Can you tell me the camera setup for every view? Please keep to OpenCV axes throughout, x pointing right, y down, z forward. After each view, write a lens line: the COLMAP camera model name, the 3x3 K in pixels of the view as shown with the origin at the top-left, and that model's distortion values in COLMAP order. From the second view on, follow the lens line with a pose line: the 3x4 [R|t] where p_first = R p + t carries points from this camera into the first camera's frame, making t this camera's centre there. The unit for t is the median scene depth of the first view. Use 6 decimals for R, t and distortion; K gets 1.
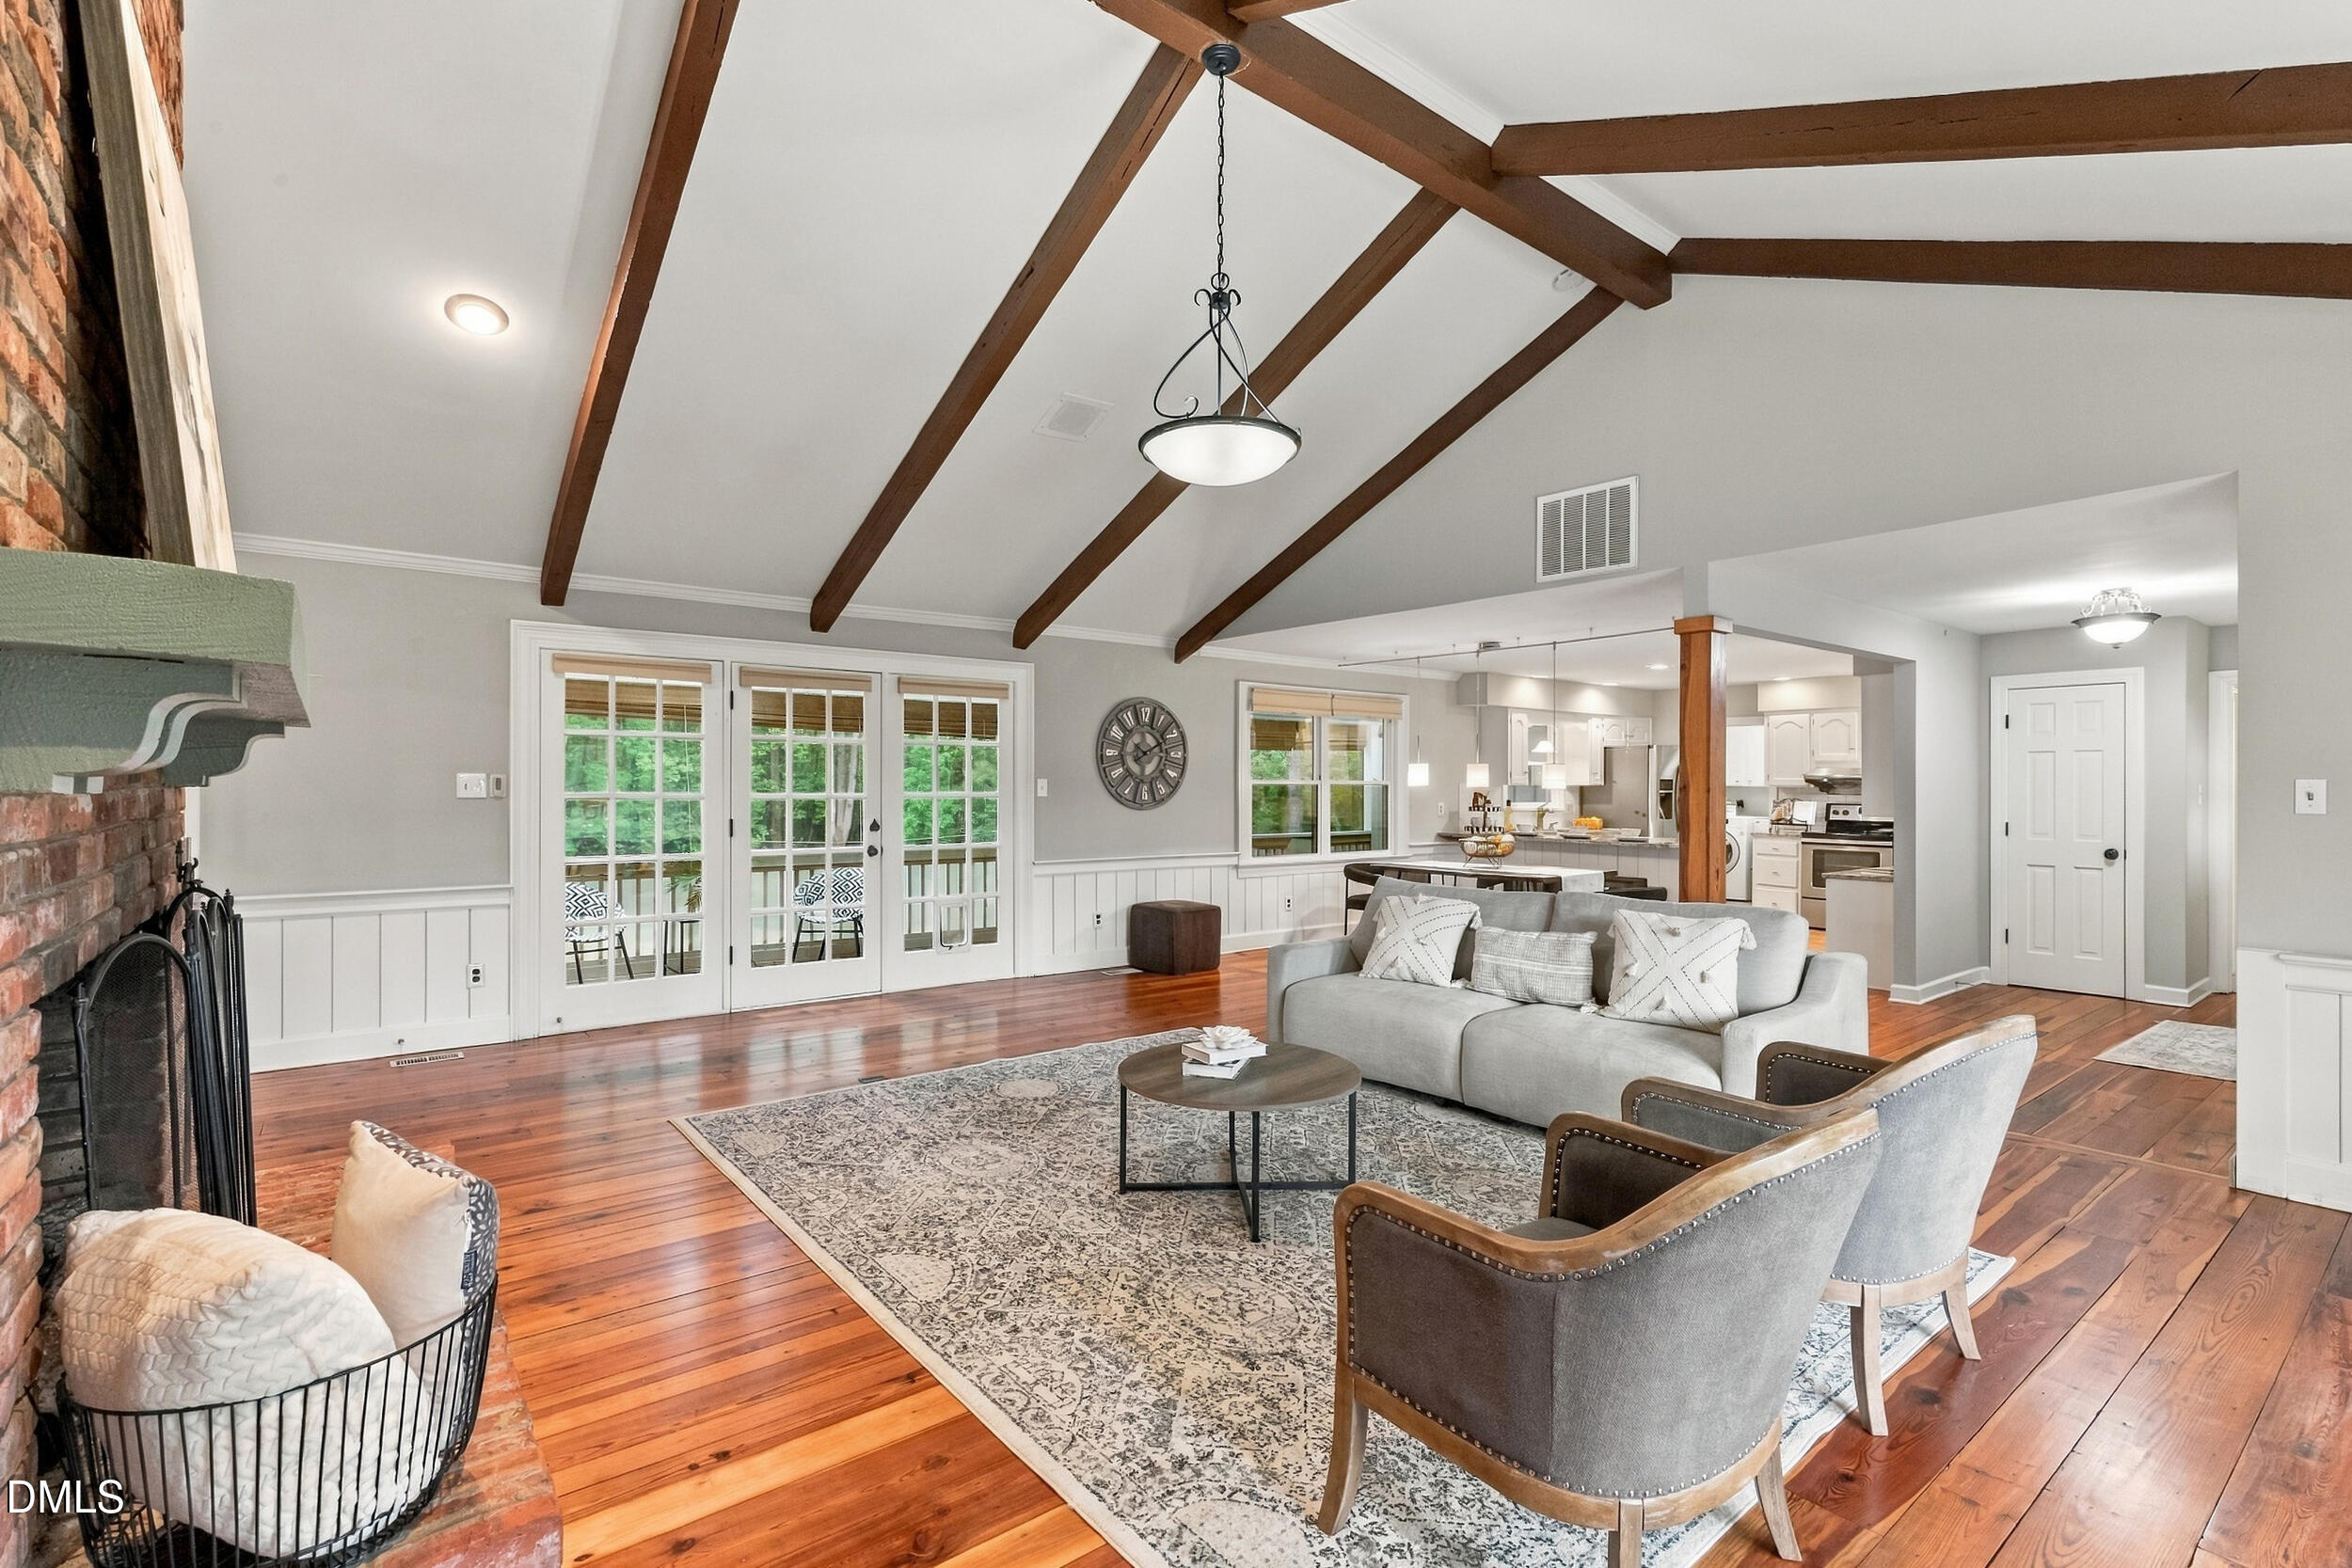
lens RADIAL K [[1058.2, 0, 1175.9], [0, 1058.2, 788.7], [0, 0, 1]] dist [-0.001776, 0.000825]
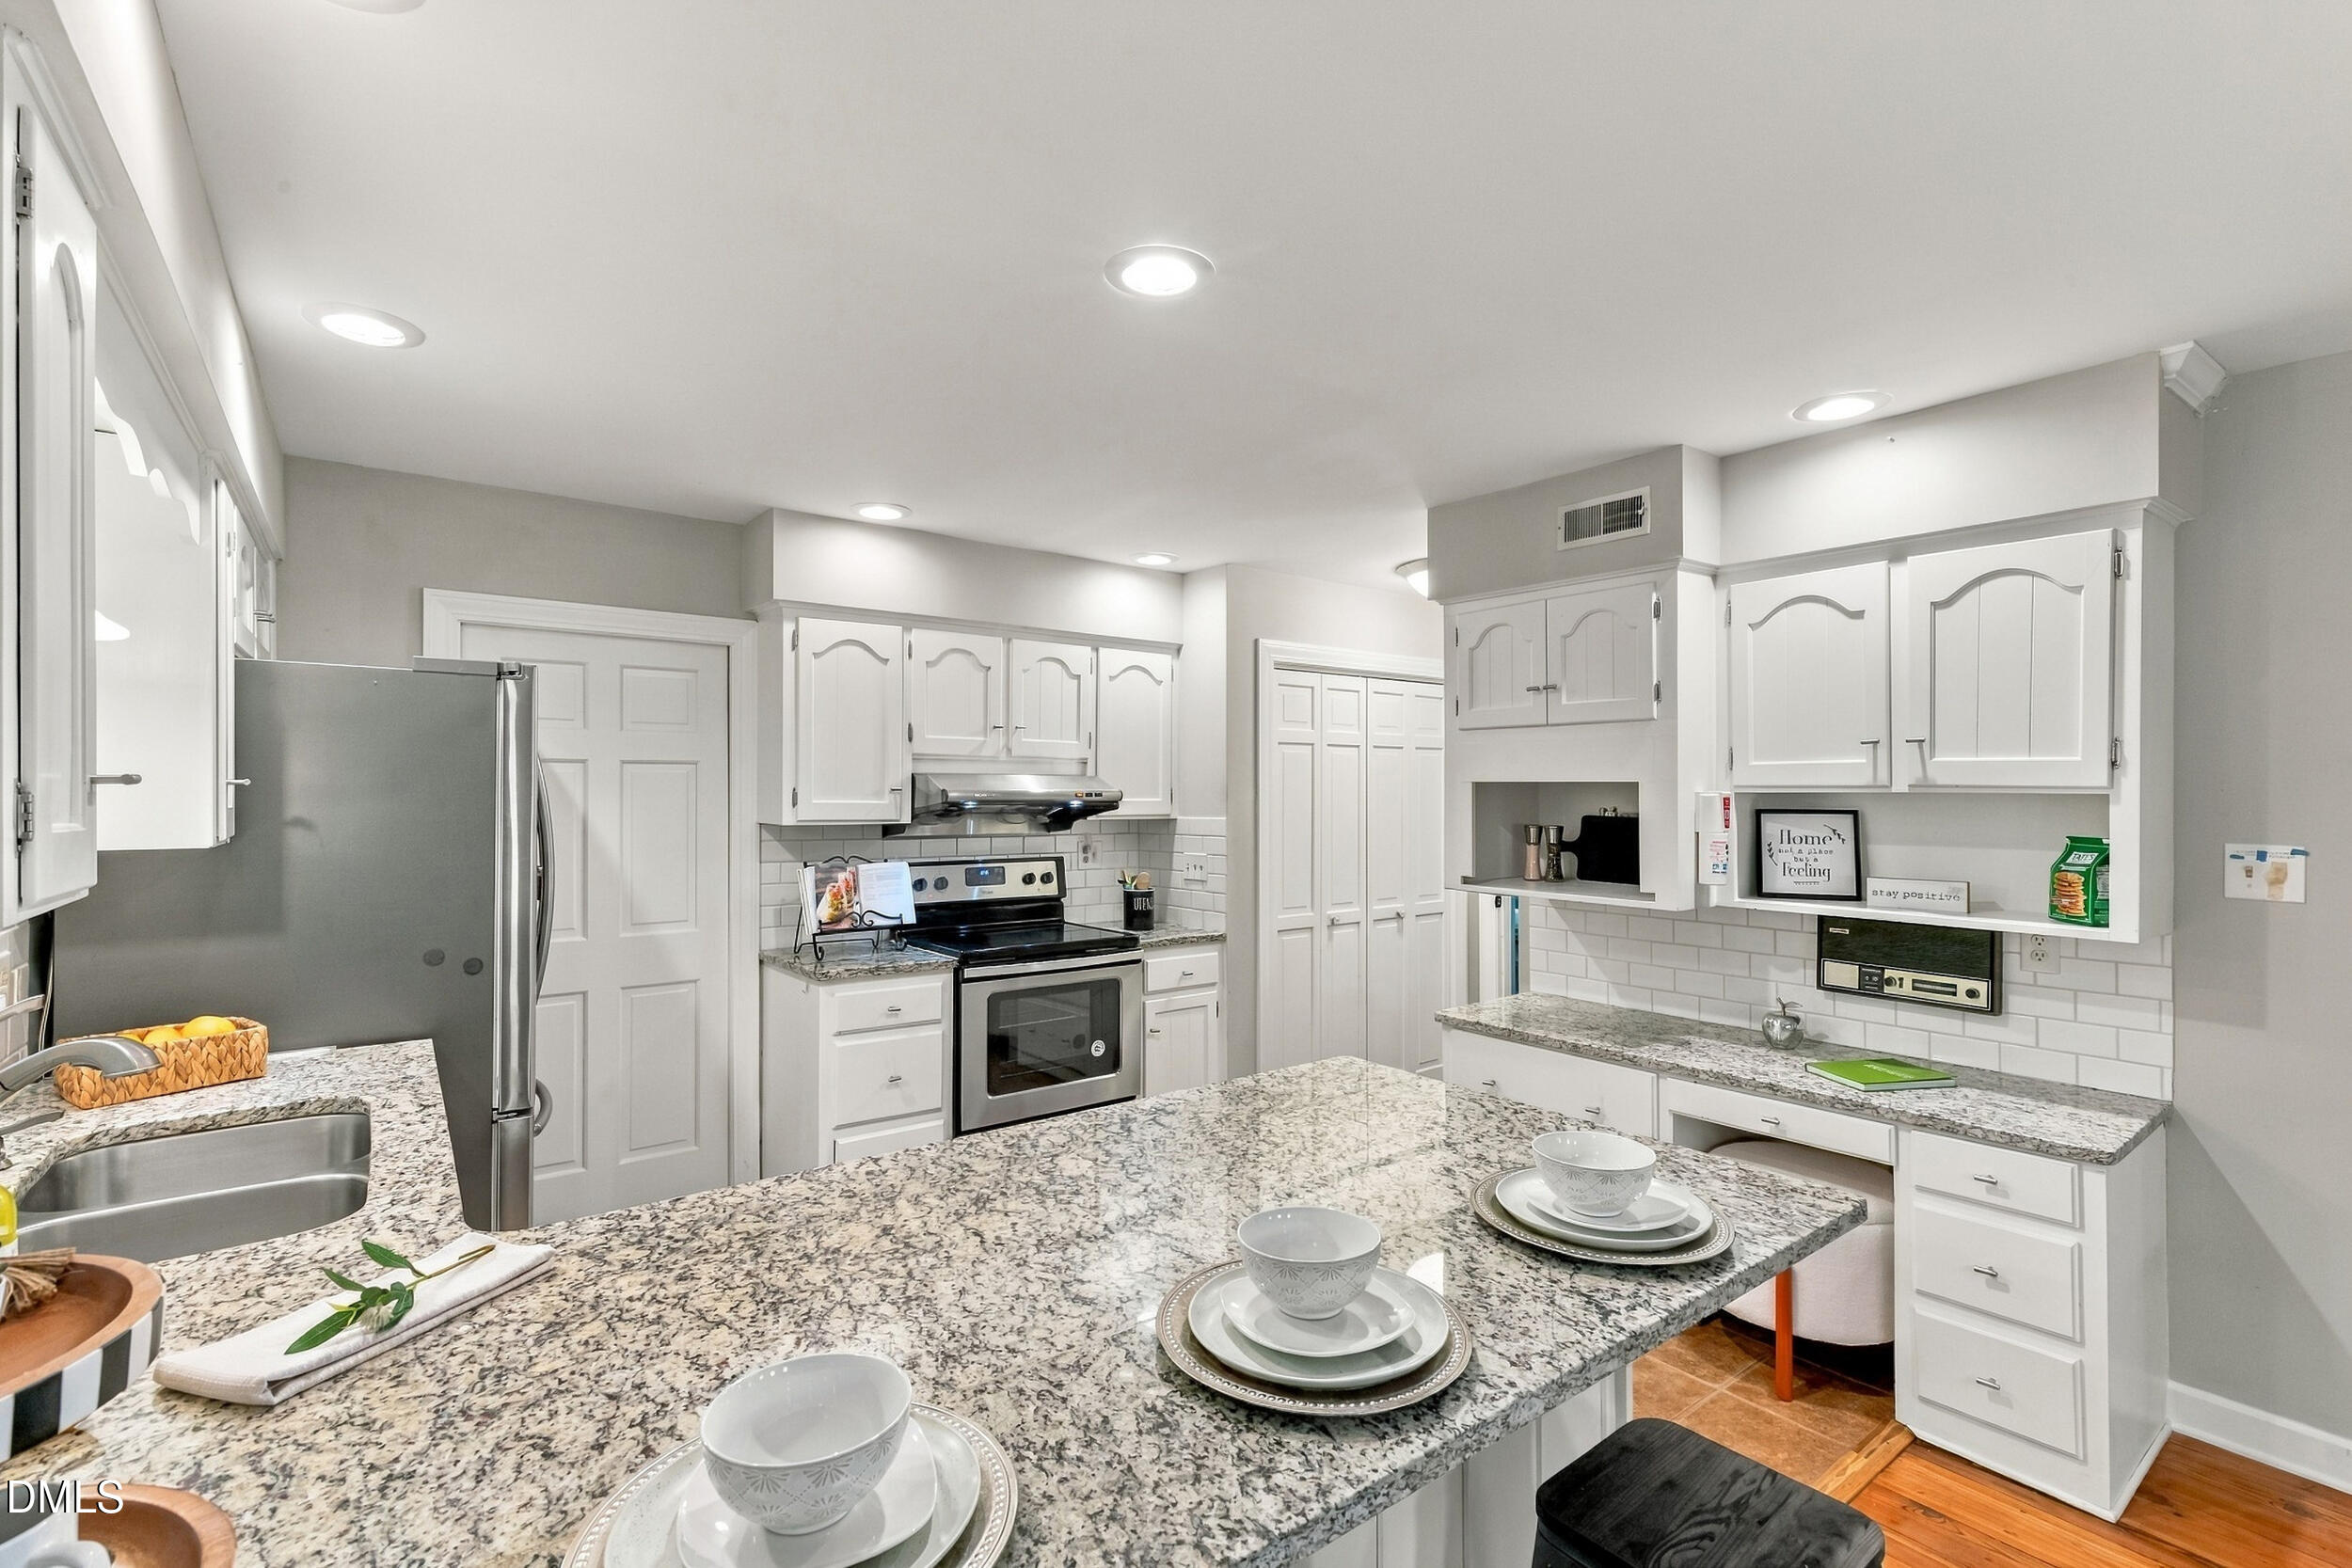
lens RADIAL K [[1061.5, 0, 1175.6], [0, 1061.5, 798.3], [0, 0, 1]] dist [0.002392, 0.000153]
pose [[0.022327, -0.011994, 0.999679, 0.492487], [-0.000418, 0.999928, 0.012007, -0.032657], [-0.999751, -0.000685, 0.022320, 1.949293]]
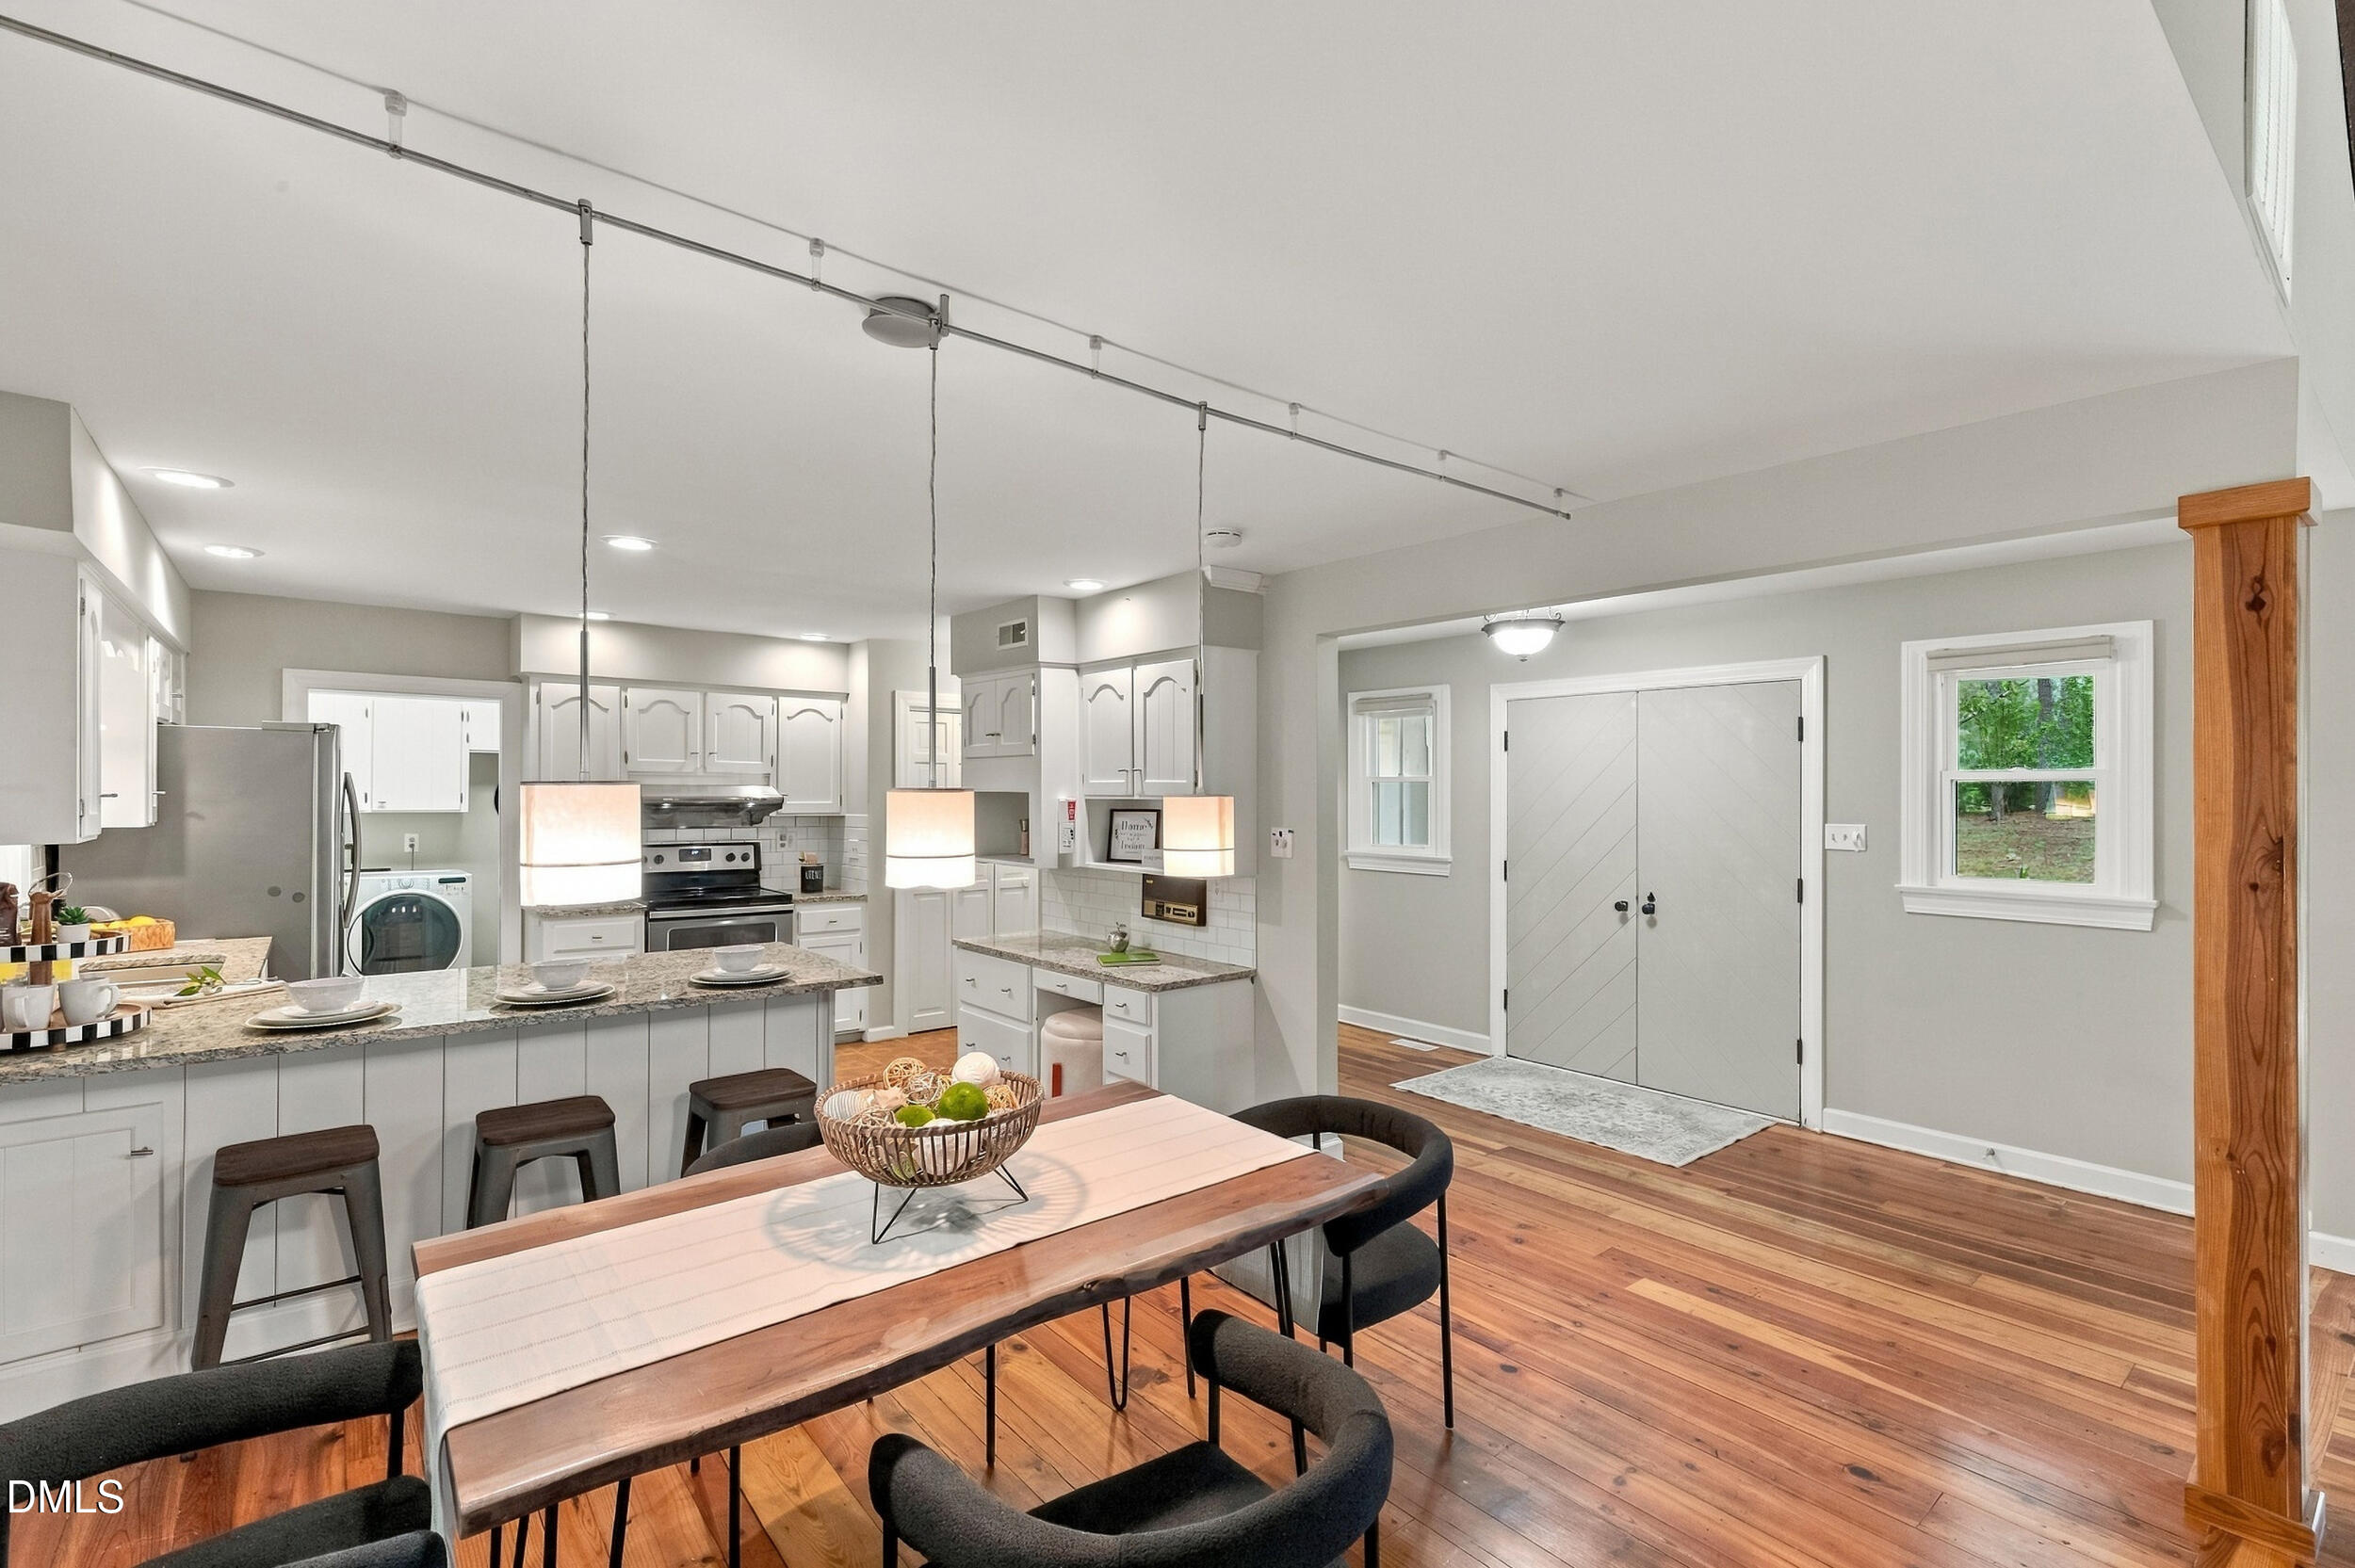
lens RADIAL K [[1055.1, 0, 1175.7], [0, 1055.1, 794.2], [0, 0, 1]] dist [-0.001133, 0.000141]
pose [[-0.017941, -0.006615, 0.999817, 0.076945], [-0.002285, 0.999976, 0.006575, -0.040266], [-0.999836, -0.002166, -0.017956, 1.558831]]
